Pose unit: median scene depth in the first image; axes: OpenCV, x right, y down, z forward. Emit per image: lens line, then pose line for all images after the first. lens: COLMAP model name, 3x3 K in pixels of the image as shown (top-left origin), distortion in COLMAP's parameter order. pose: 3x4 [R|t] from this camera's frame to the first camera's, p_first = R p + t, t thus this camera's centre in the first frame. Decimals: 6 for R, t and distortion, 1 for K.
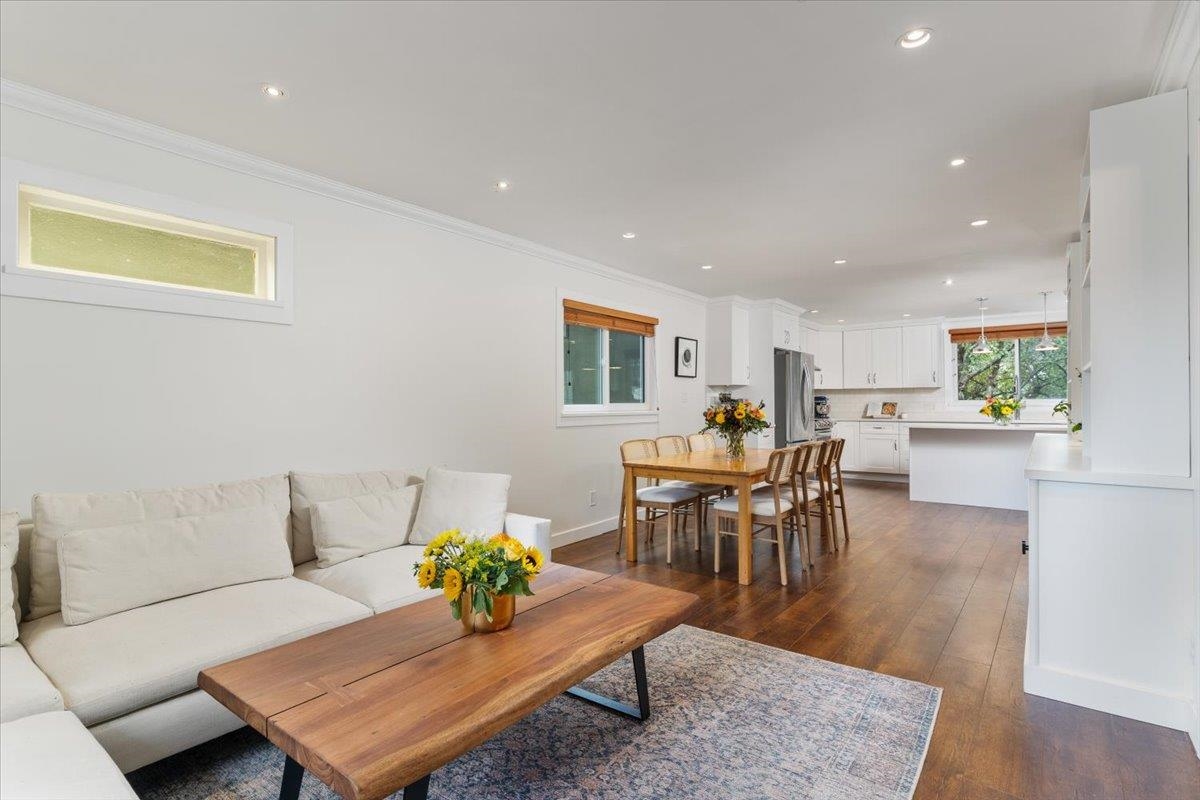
lens RADIAL K [[573.6, 0, 595.6], [0, 573.6, 401.8], [0, 0, 1]] dist [0.000089, 0.000011]
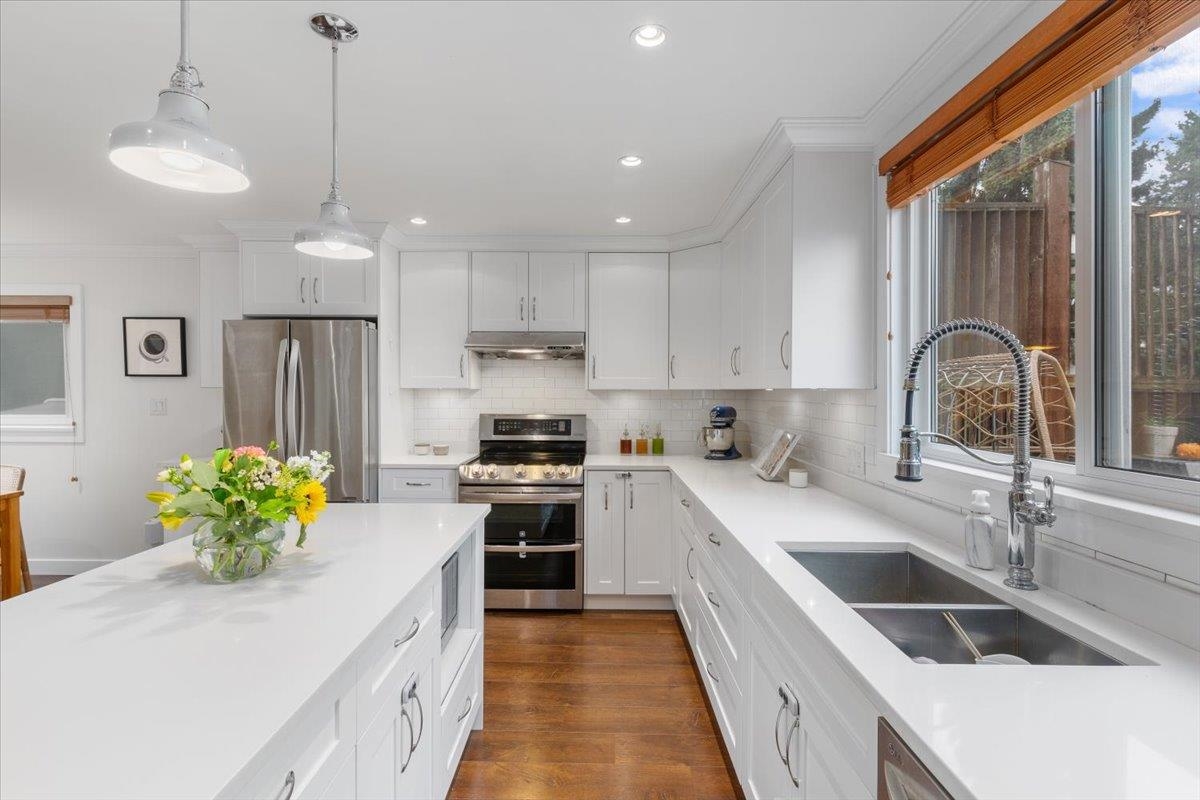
lens RADIAL K [[573.6, 0, 594.9], [0, 573.6, 401.1], [0, 0, 1]] dist [0.000089, 0.000011]
pose [[0.599570, 0.027790, -0.799840, 0.736700], [-0.006193, 0.999528, 0.030086, -0.027618], [0.800298, -0.013086, 0.599459, 0.747404]]
